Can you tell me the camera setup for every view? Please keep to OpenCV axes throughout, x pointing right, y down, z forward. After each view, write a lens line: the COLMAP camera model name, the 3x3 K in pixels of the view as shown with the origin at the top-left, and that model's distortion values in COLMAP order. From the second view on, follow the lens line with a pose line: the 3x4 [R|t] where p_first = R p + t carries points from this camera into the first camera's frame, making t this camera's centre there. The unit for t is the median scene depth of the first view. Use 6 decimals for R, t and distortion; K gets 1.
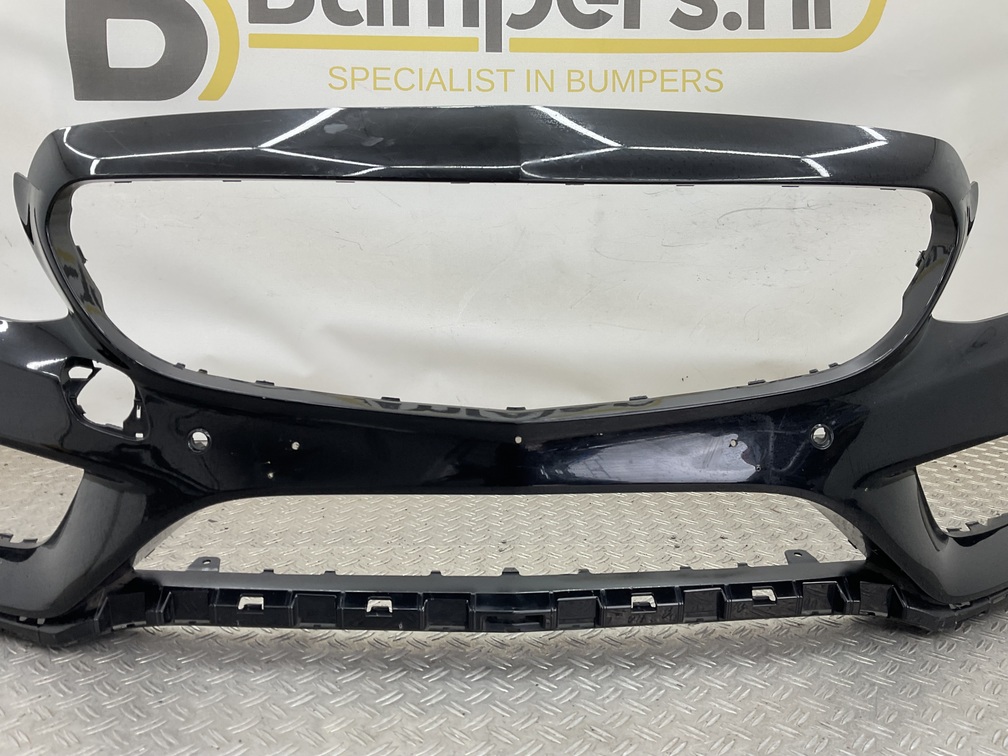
lens RADIAL K [[827.4, 0, 499.4], [0, 827.4, 383.8], [0, 0, 1]] dist [0.062369, -0.118374]
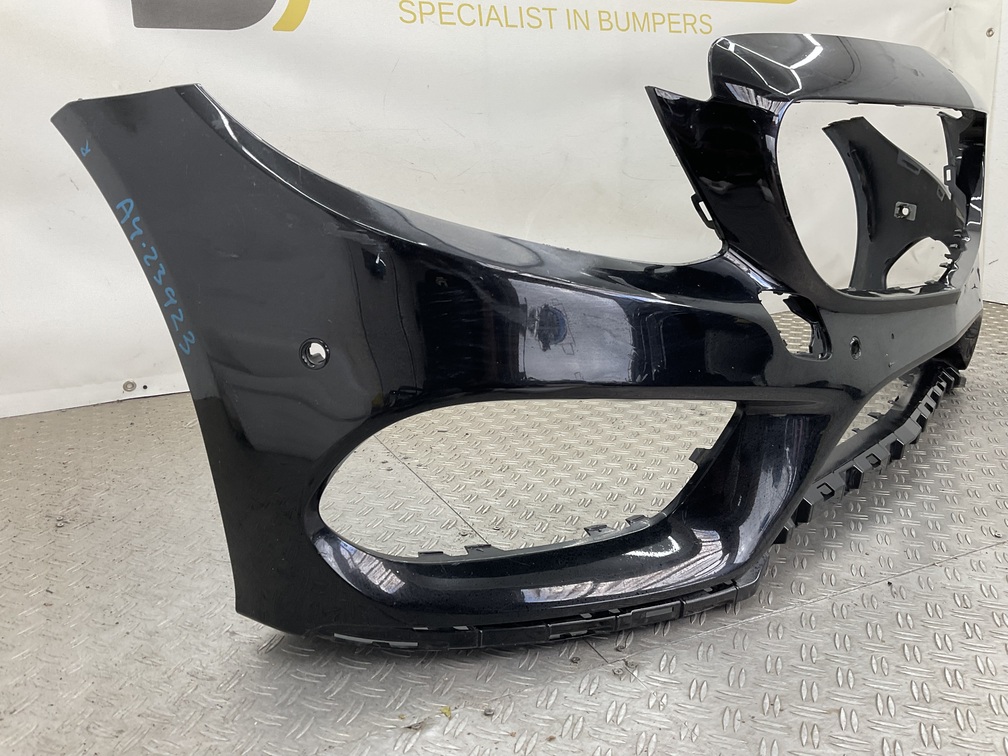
lens RADIAL K [[827.4, 0, 503.7], [0, 827.4, 385.7], [0, 0, 1]] dist [0.062369, -0.118374]
pose [[0.920641, -0.131251, 0.367687, -0.650096], [0.102485, 0.990014, 0.096791, 0.006461], [-0.376719, -0.051427, 0.924899, -0.033310]]
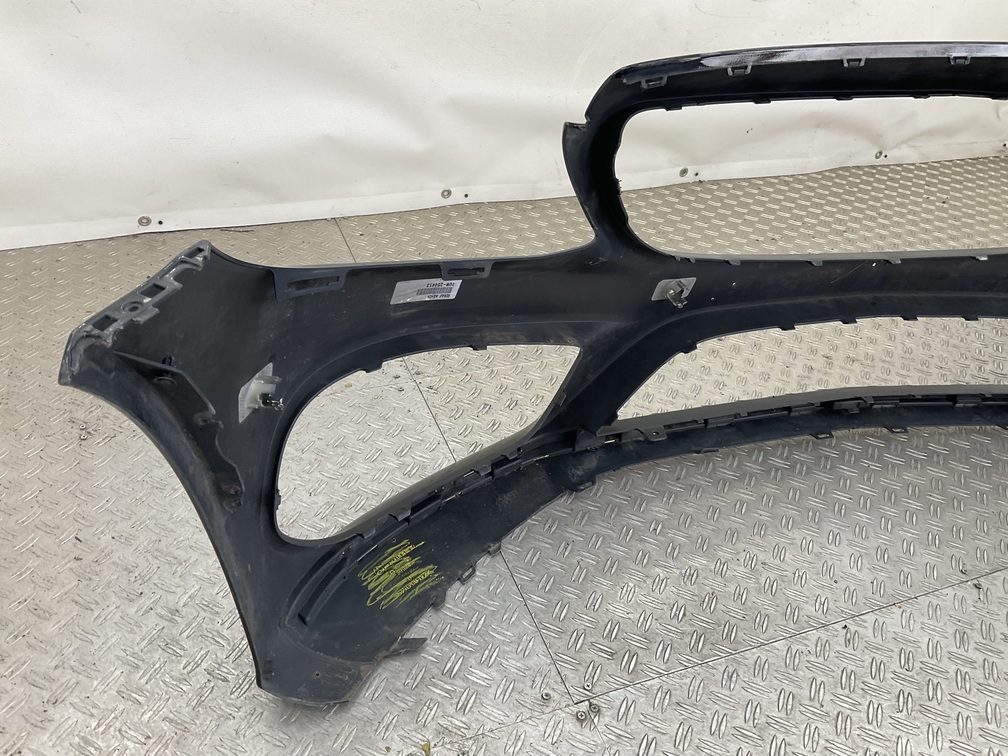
lens RADIAL K [[827.4, 0, 501.7], [0, 827.4, 382.6], [0, 0, 1]] dist [0.062369, -0.118374]
pose [[0.944966, -0.139441, 0.295966, -0.608234], [-0.005384, 0.897876, 0.440215, -0.251254], [-0.327125, -0.417582, 0.847712, 0.033072]]
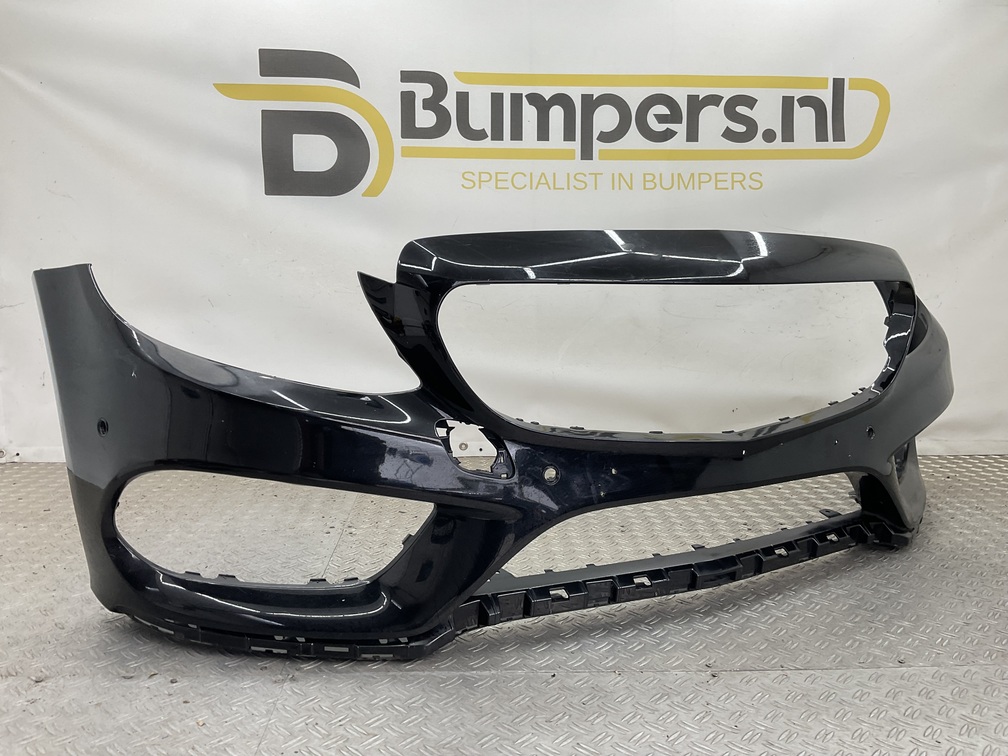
lens RADIAL K [[827.4, 0, 498.7], [0, 827.4, 380.4], [0, 0, 1]] dist [0.062369, -0.118374]
pose [[0.999971, 0.000032, 0.007647, -0.193432], [0.000378, 0.998557, -0.053694, 0.021711], [-0.007638, 0.053696, 0.998528, -0.352876]]
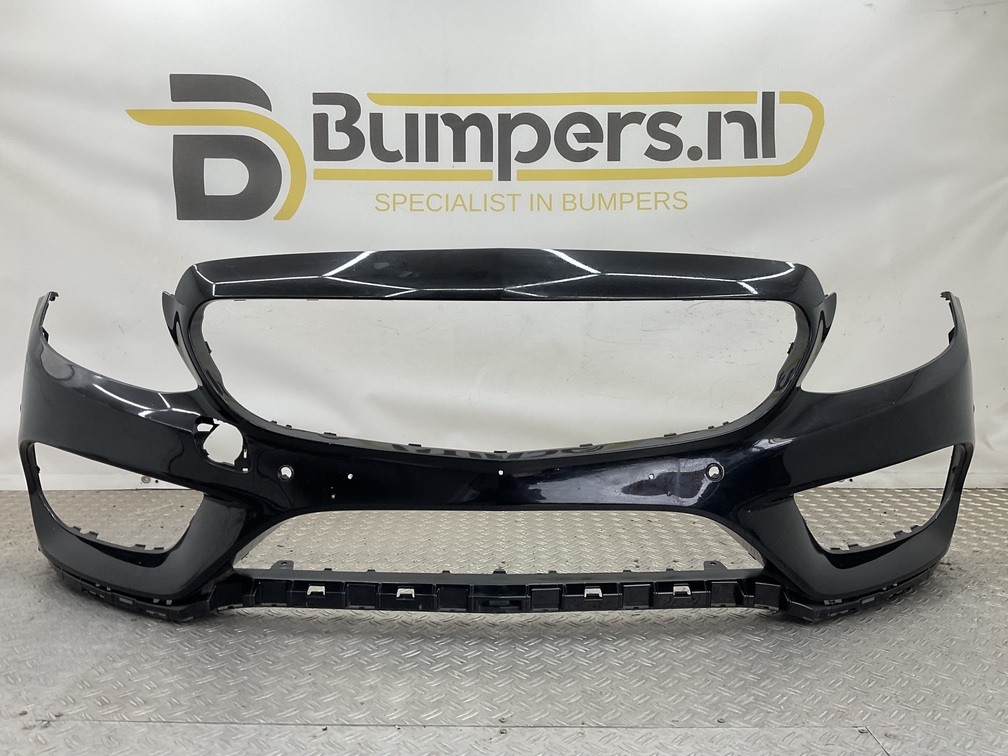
lens RADIAL K [[827.4, 0, 499.8], [0, 827.4, 379.5], [0, 0, 1]] dist [0.062369, -0.118374]
pose [[0.999010, -0.000390, -0.044480, 0.052533], [-0.003597, 0.995978, -0.089526, 0.020896], [0.044336, 0.089597, 0.994991, -0.288830]]
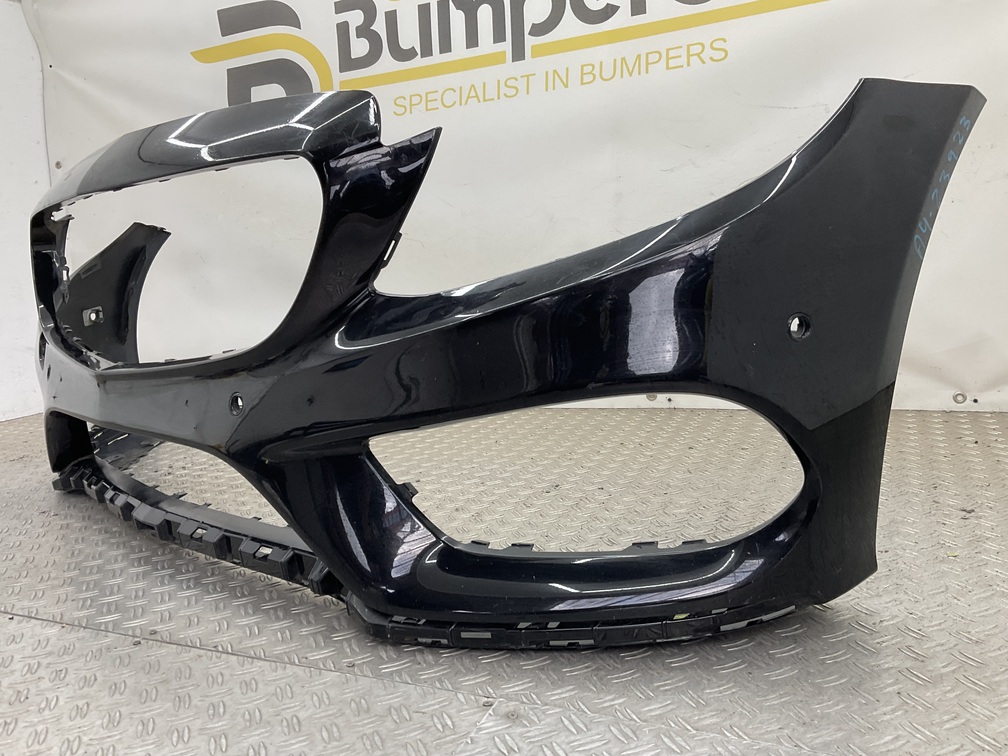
lens RADIAL K [[827.4, 0, 496.6], [0, 827.4, 378.1], [0, 0, 1]] dist [0.062369, -0.118374]
pose [[0.887568, -0.002574, -0.460669, 0.601089], [-0.002640, 0.999940, -0.010674, 0.050277], [0.460669, 0.010690, 0.887508, -0.004272]]
